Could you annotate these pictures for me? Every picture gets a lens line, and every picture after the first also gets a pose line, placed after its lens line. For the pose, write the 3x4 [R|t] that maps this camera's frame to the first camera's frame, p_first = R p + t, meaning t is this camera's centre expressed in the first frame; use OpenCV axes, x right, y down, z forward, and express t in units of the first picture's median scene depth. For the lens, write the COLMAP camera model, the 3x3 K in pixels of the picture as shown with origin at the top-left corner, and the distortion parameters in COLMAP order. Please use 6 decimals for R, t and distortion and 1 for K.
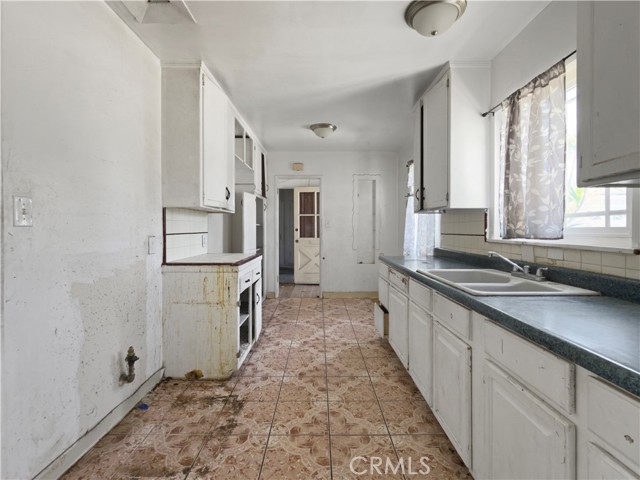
lens RADIAL K [[299.7, 0, 322.9], [0, 299.7, 230.4], [0, 0, 1]] dist [0.001013, 0.000232]
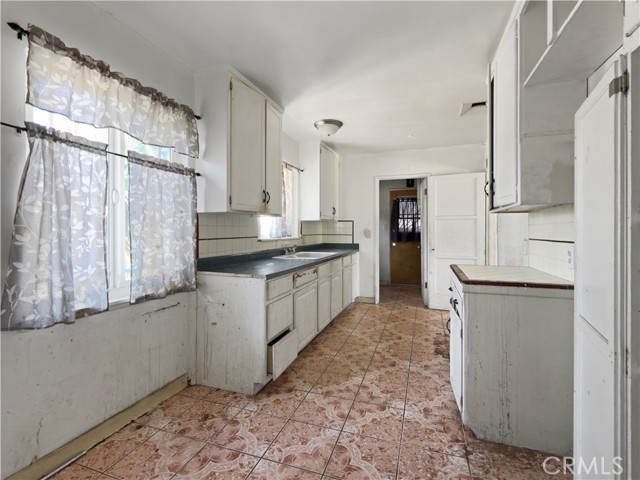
lens RADIAL K [[299.7, 0, 322.9], [0, 299.7, 230.4], [0, 0, 1]] dist [0.001013, 0.000232]
pose [[-0.941366, -0.002081, 0.337381, -0.211890], [0.000406, 0.999973, 0.007299, -0.024458], [-0.337387, 0.007008, -0.941340, 2.252401]]
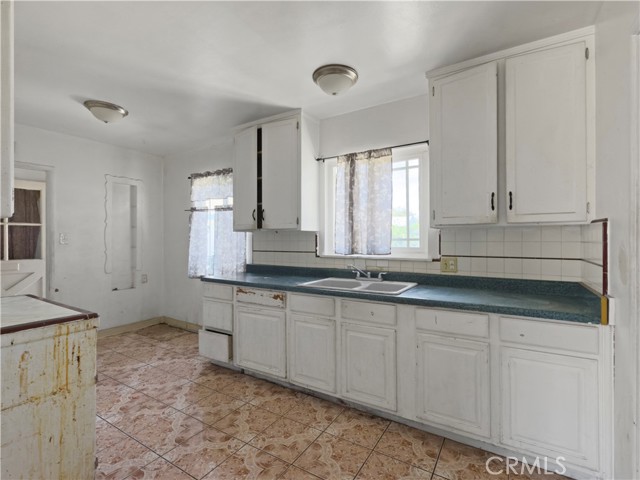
lens RADIAL K [[303.7, 0, 320.0], [0, 303.7, 240.0], [0, 0, 1]] dist [0.000248, -0.000049]
pose [[0.534226, -0.001474, 0.845340, -0.571896], [0.005626, 0.999983, -0.001811, -0.034445], [-0.845323, 0.005723, 0.534225, 0.291458]]
